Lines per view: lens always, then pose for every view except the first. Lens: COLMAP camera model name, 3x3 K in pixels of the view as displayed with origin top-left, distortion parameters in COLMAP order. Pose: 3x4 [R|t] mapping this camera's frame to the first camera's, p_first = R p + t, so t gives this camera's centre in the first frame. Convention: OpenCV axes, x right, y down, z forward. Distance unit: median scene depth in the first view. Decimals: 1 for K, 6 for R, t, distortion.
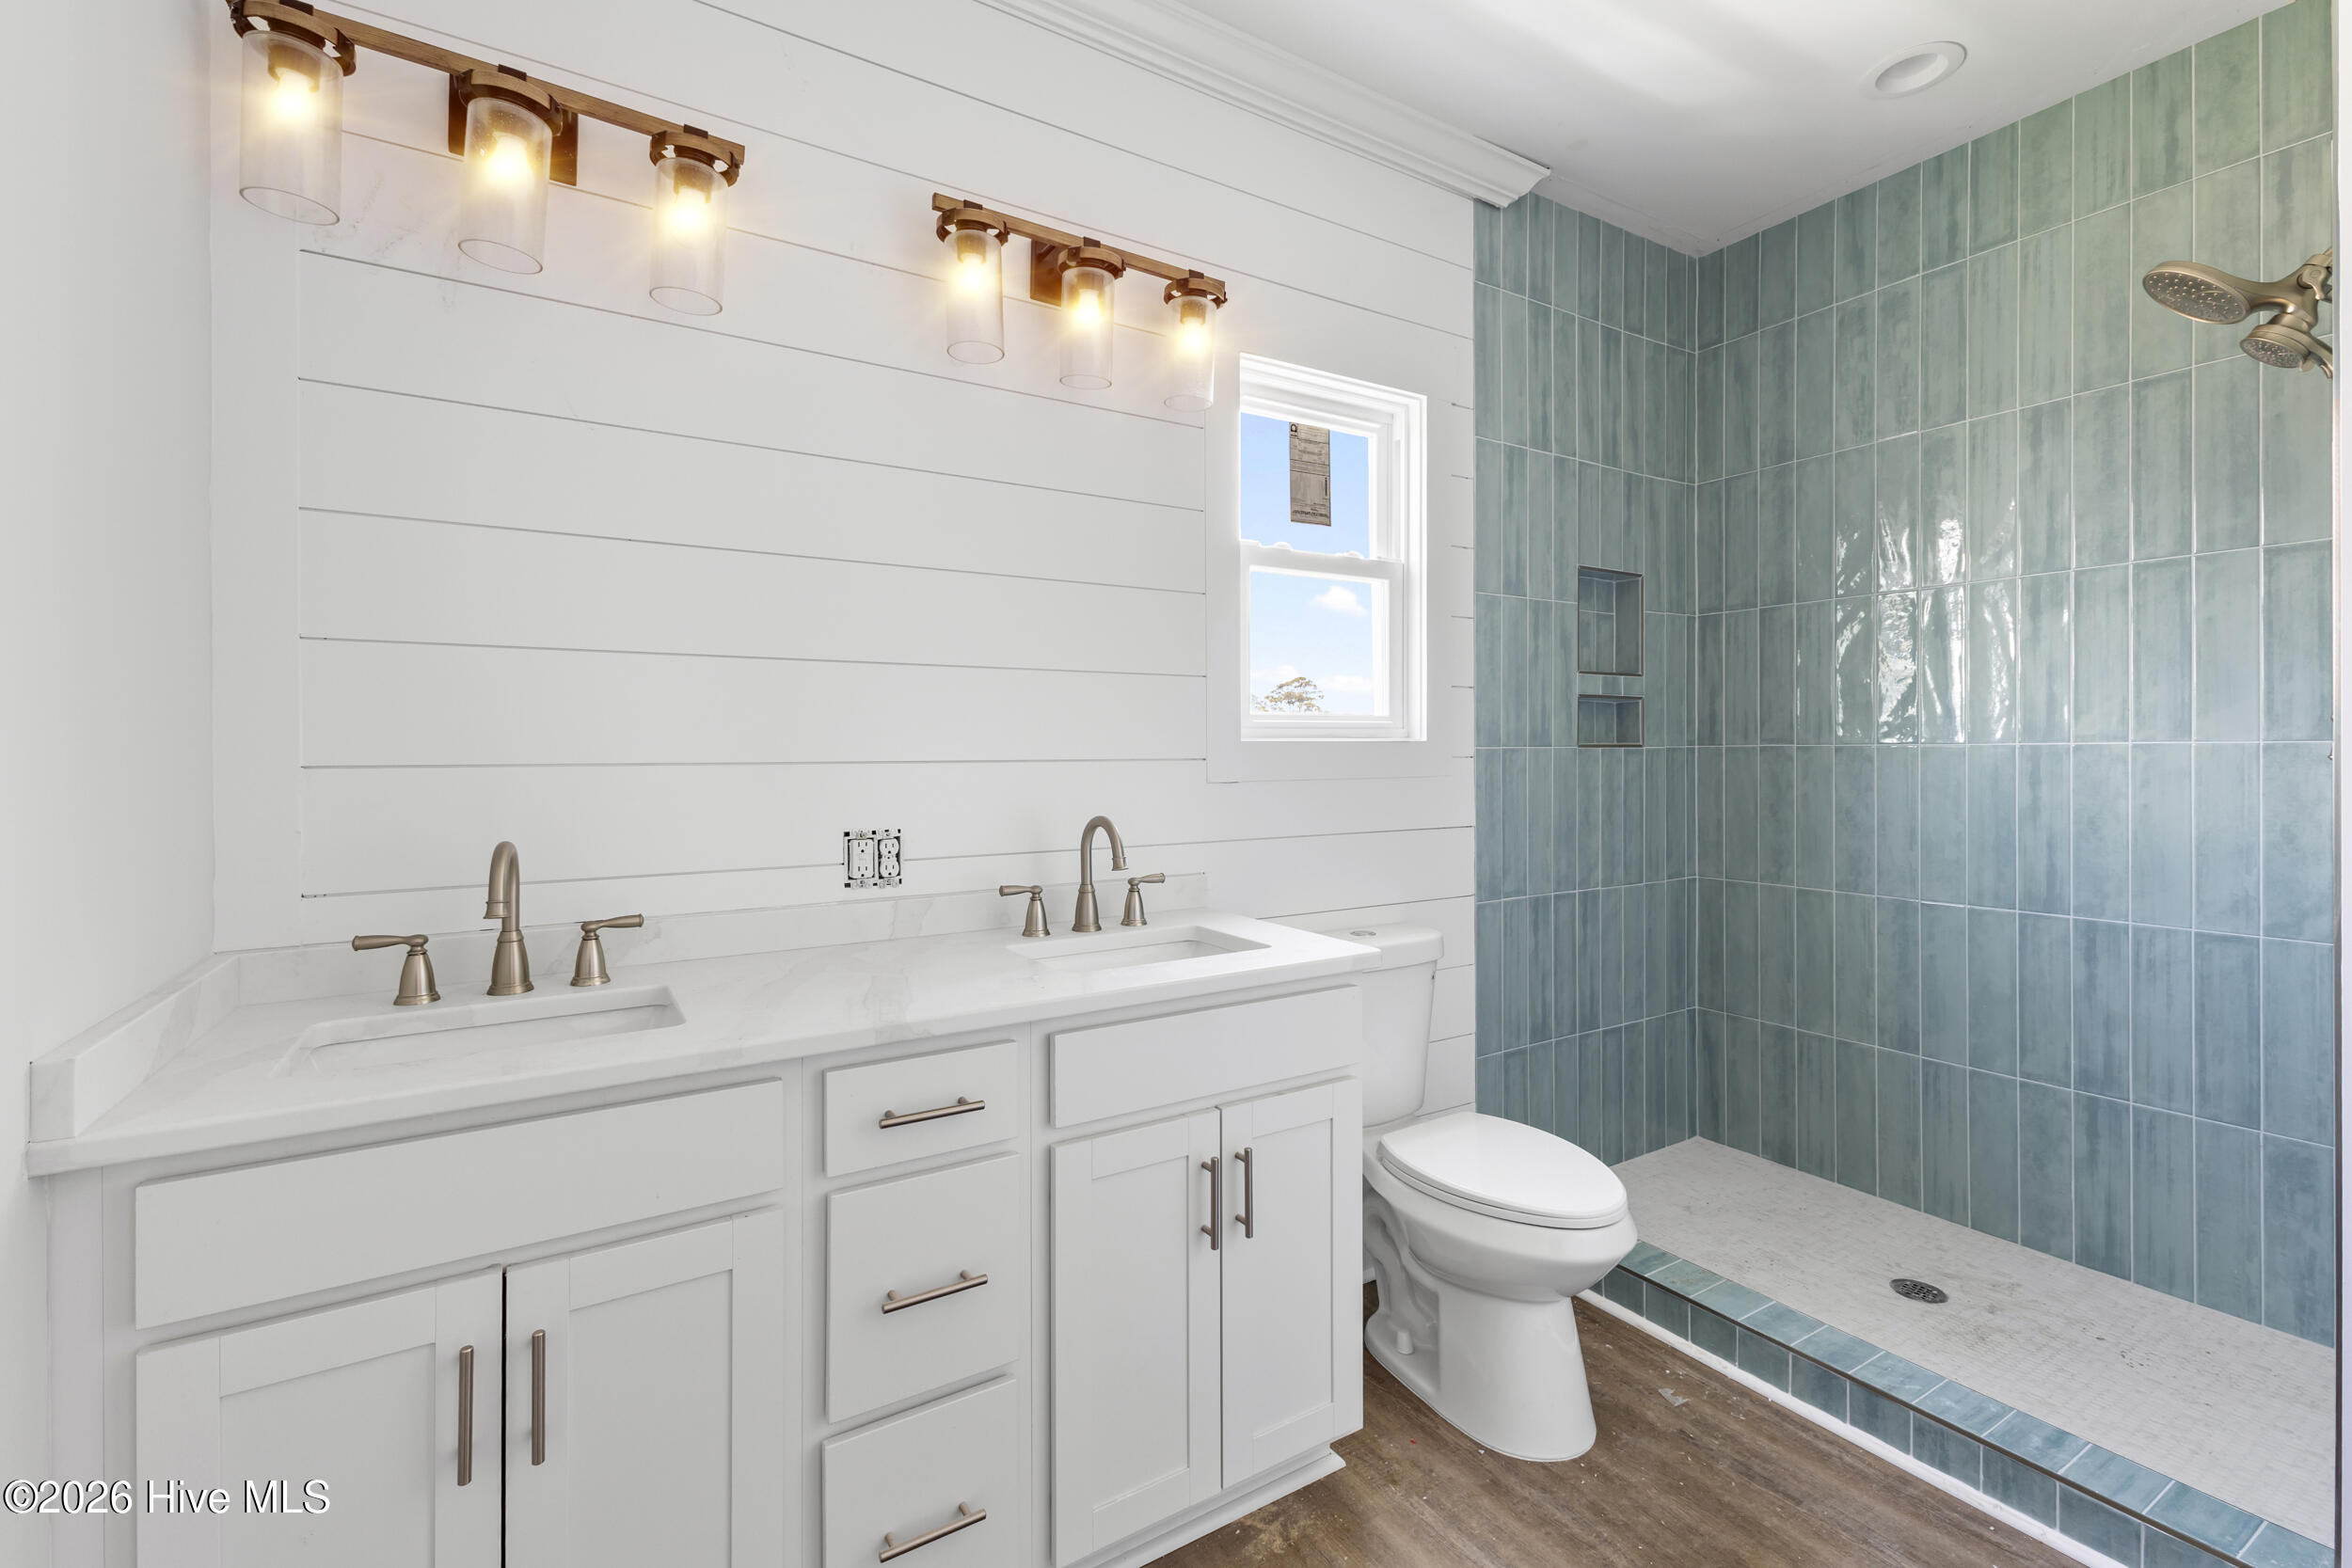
lens RADIAL K [[1016.5, 0, 1180.5], [0, 1016.5, 774.9], [0, 0, 1]] dist [0.008240, -0.000633]
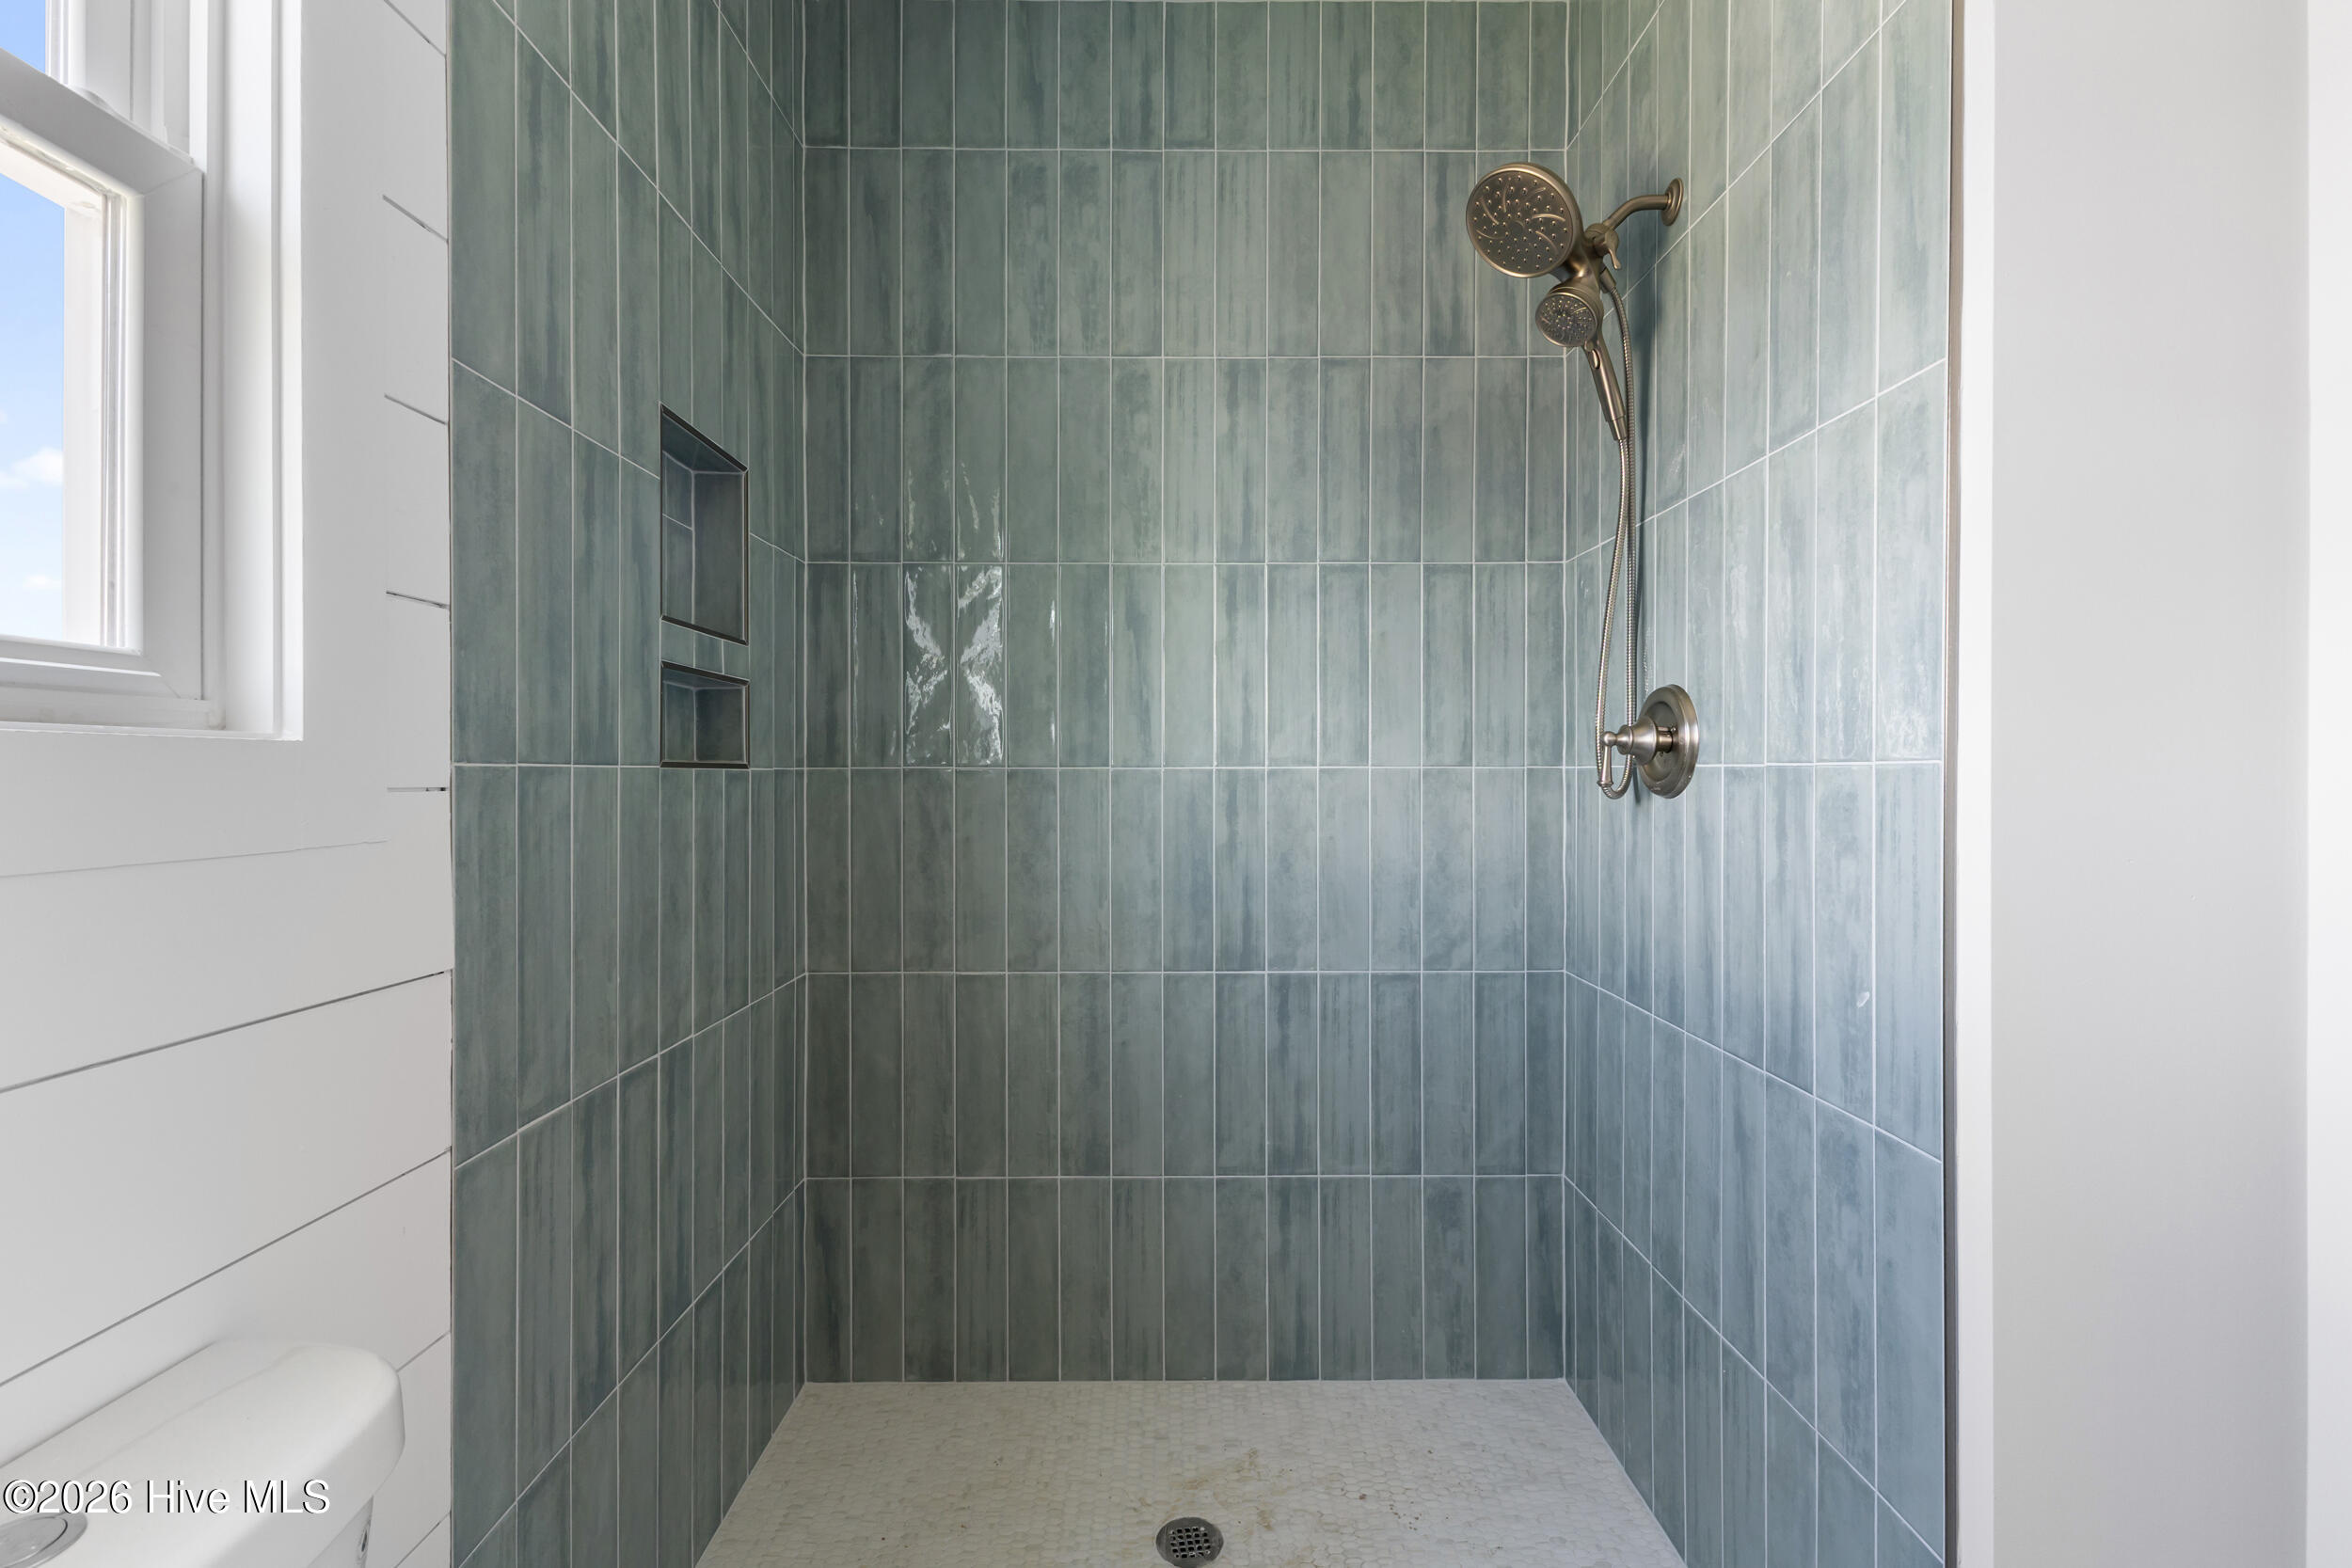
lens RADIAL K [[1016.5, 0, 1180.5], [0, 1016.5, 774.9], [0, 0, 1]] dist [0.008240, -0.000633]
pose [[0.519103, 0.003917, 0.854703, 0.105390], [0.018698, 0.999698, -0.015938, -0.011679], [-0.854507, 0.024254, 0.518873, 0.578865]]
